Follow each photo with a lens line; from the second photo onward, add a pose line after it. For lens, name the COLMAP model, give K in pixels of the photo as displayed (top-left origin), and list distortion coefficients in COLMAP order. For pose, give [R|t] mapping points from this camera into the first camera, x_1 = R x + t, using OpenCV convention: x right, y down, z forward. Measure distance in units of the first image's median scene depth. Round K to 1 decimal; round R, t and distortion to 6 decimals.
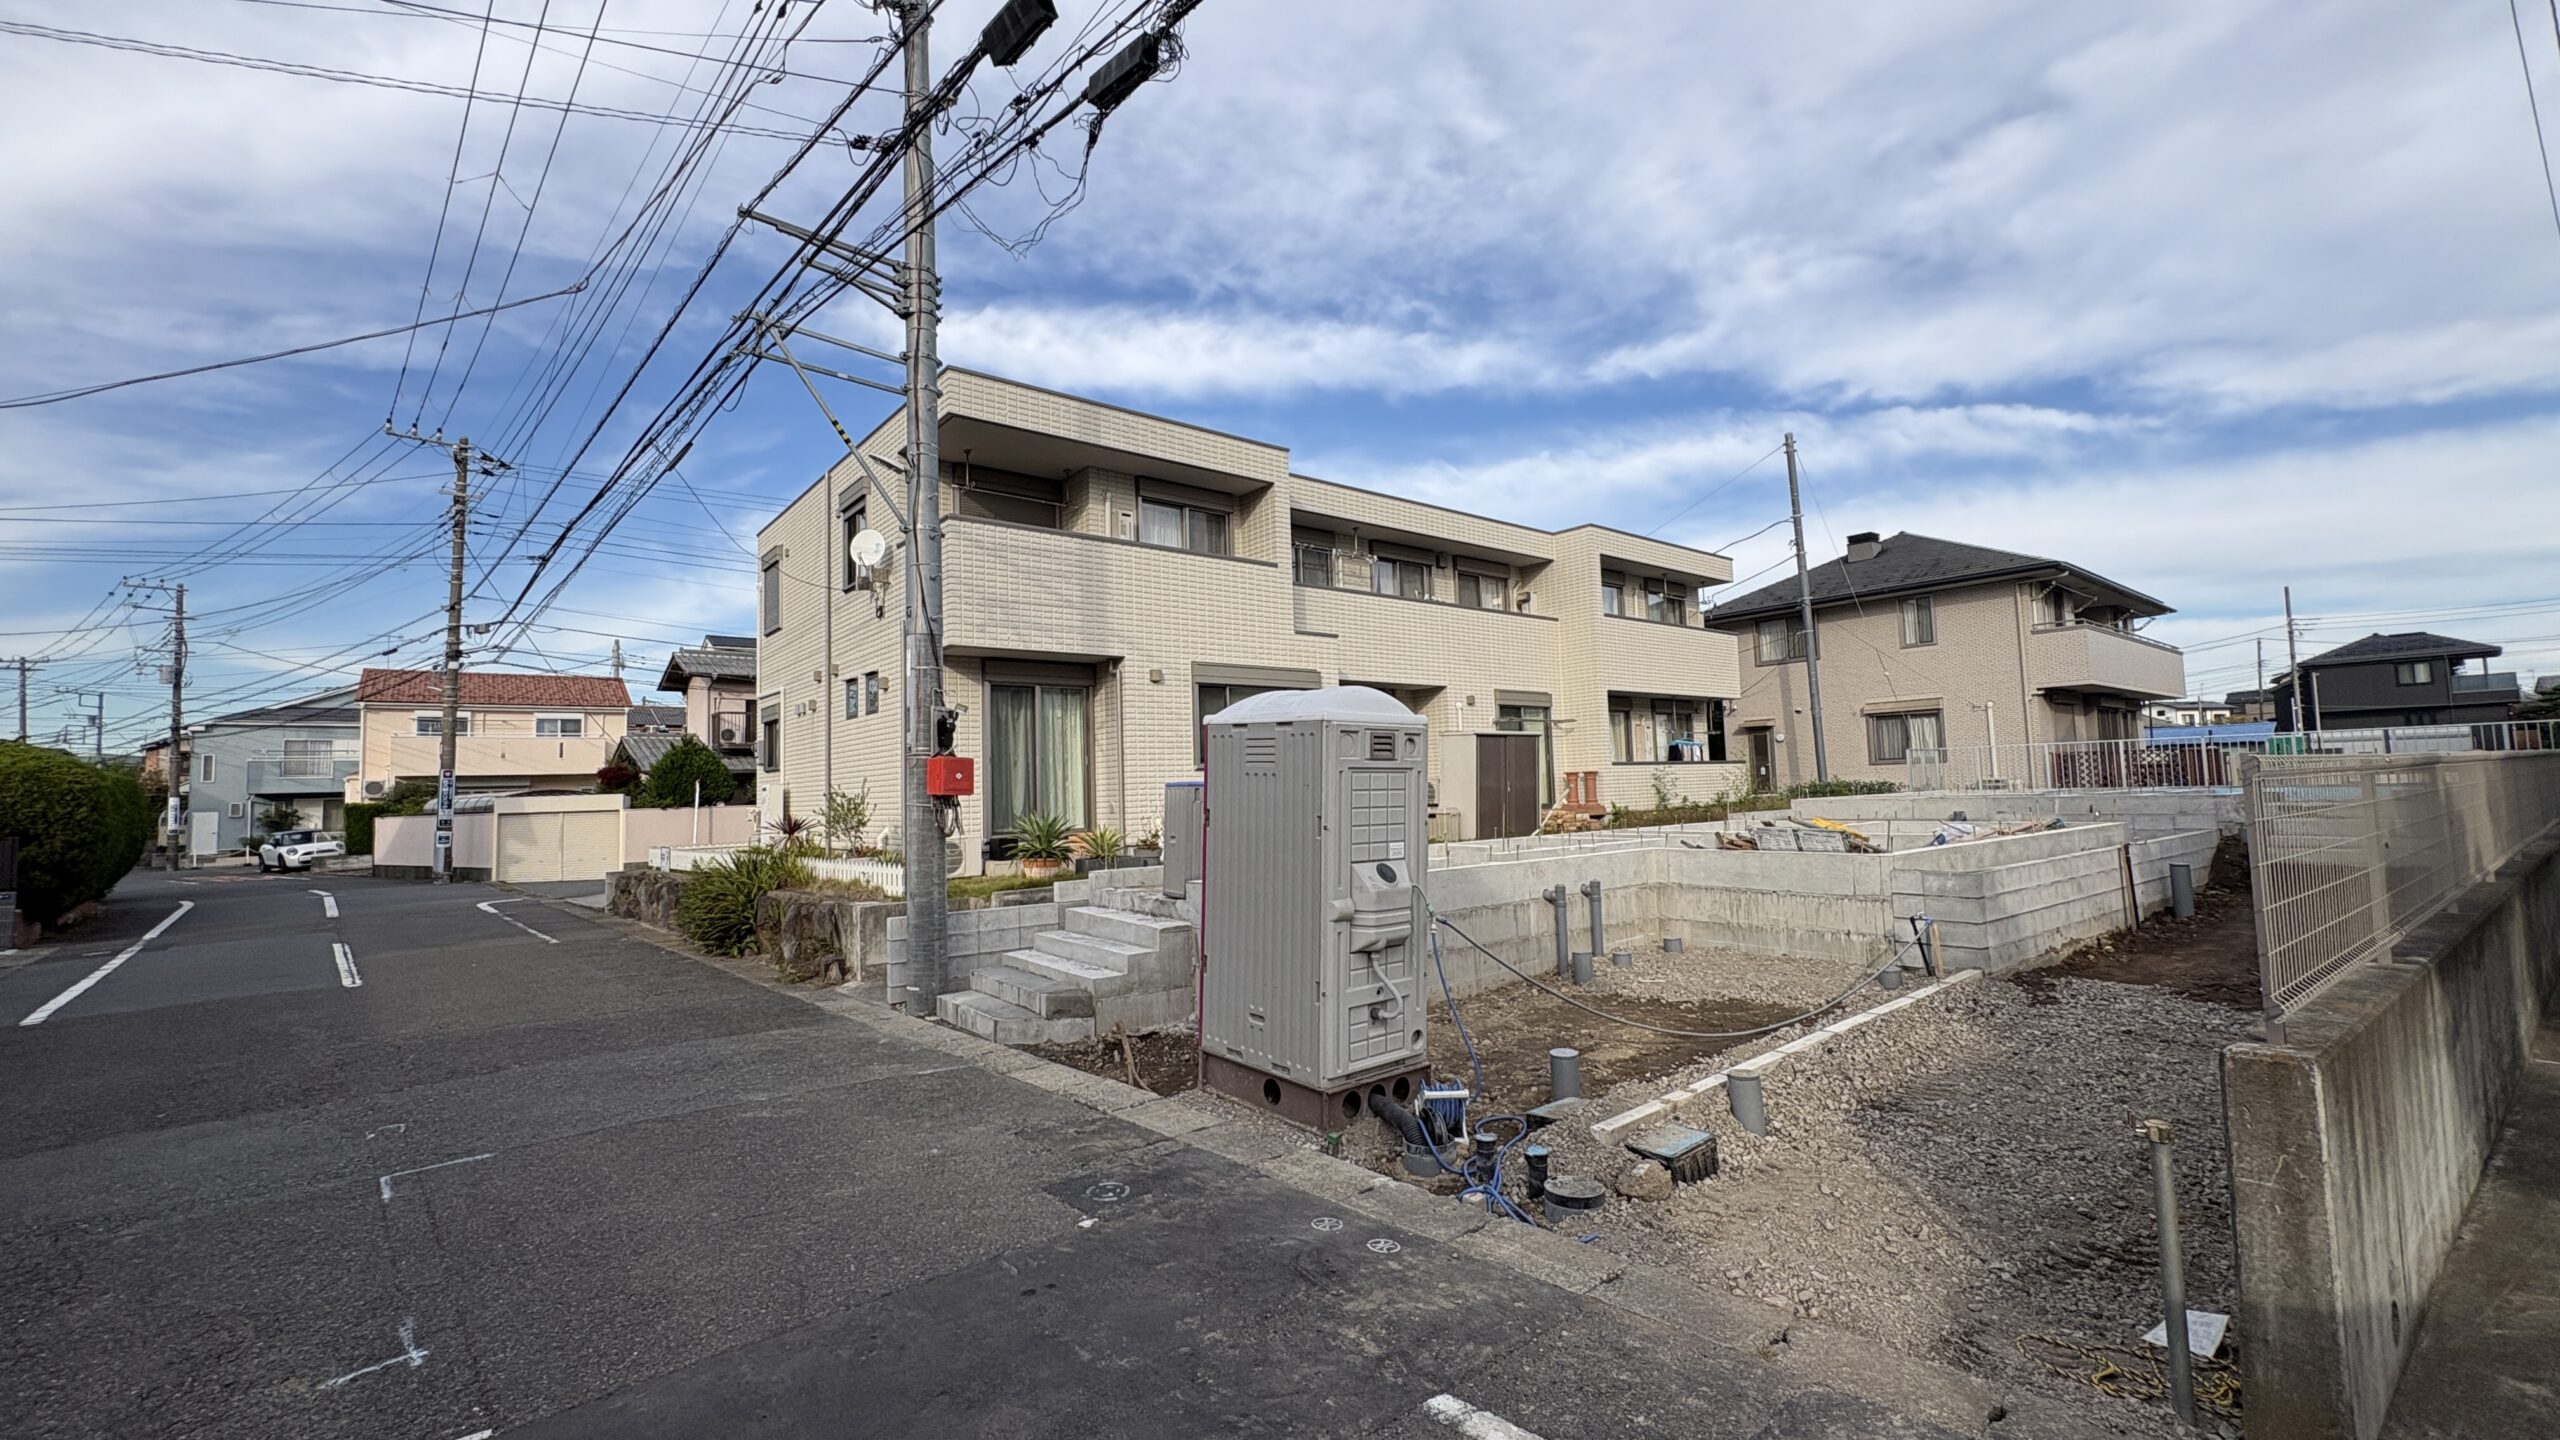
lens RADIAL K [[1020.8, 0, 1280.0], [0, 1020.8, 720.0], [0, 0, 1]] dist [0.001844, -0.000108]
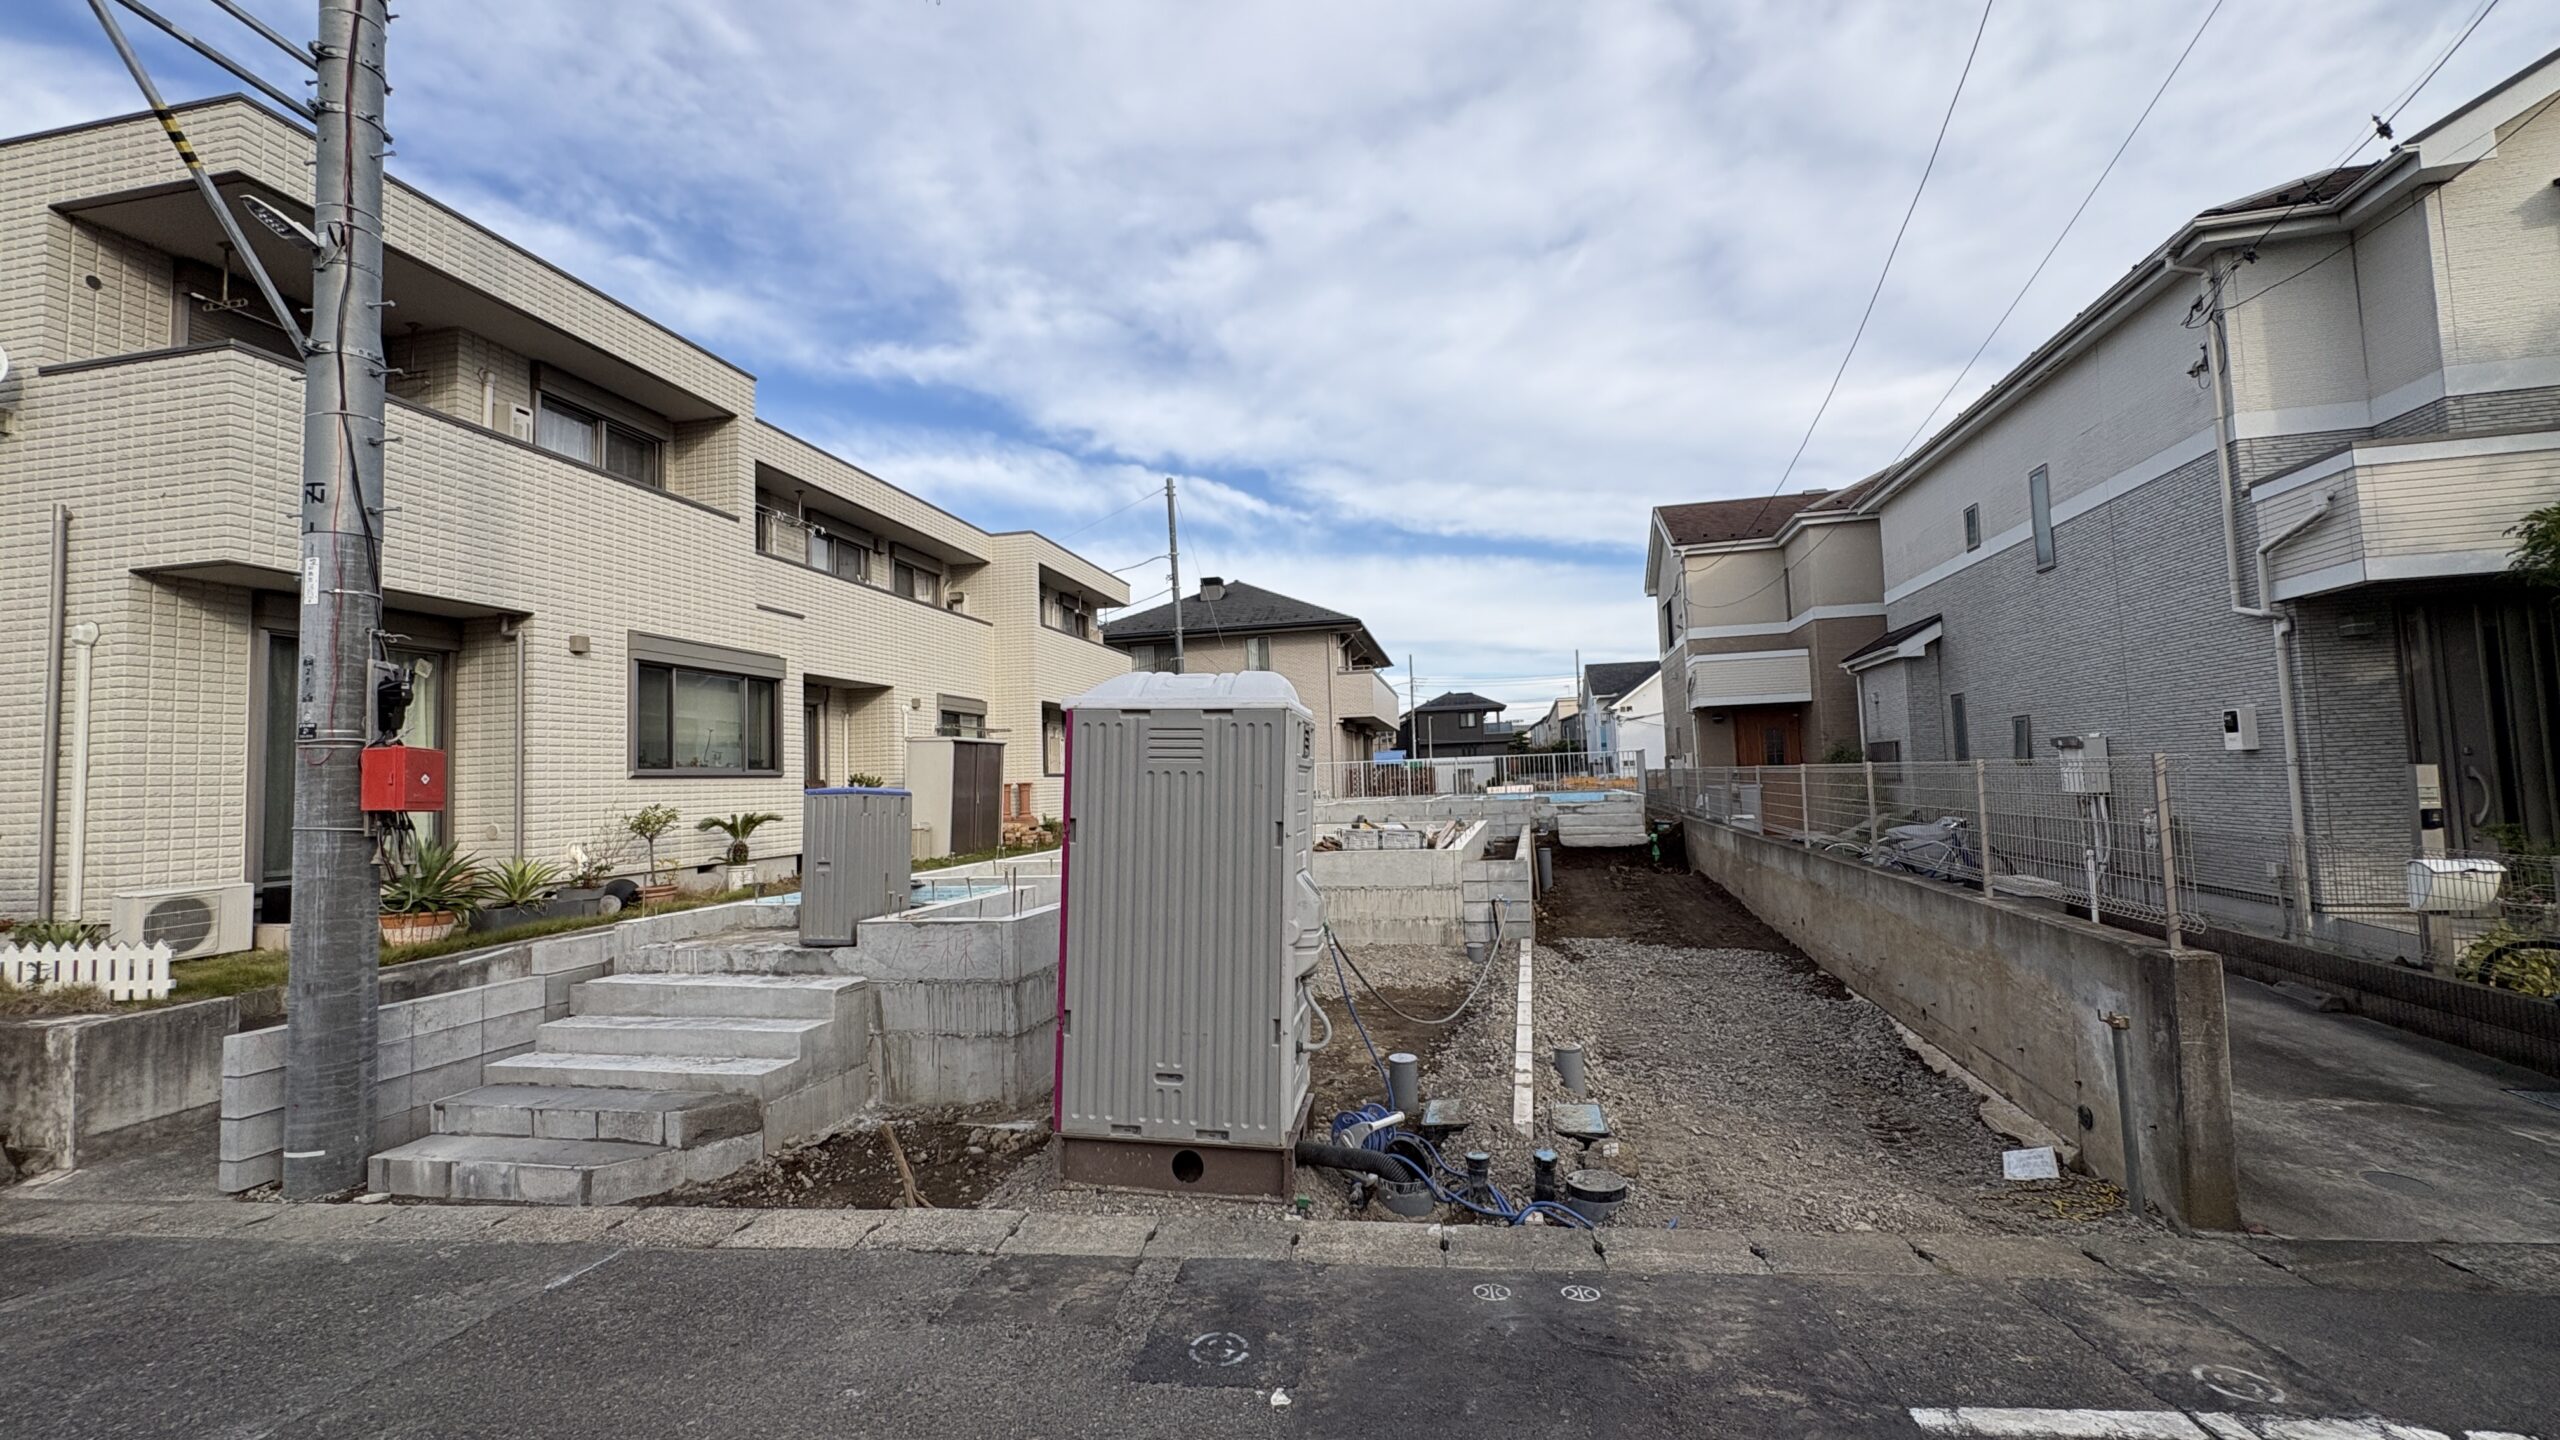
lens RADIAL K [[1015.6, 0, 1280.0], [0, 1015.6, 813.2], [0, 0, 1]] dist [0.000315, -0.000281]
pose [[0.764859, -0.017918, 0.643949, -0.139640], [-0.032554, 0.997261, 0.066415, 0.006806], [-0.643375, -0.071761, 0.762180, 0.103732]]
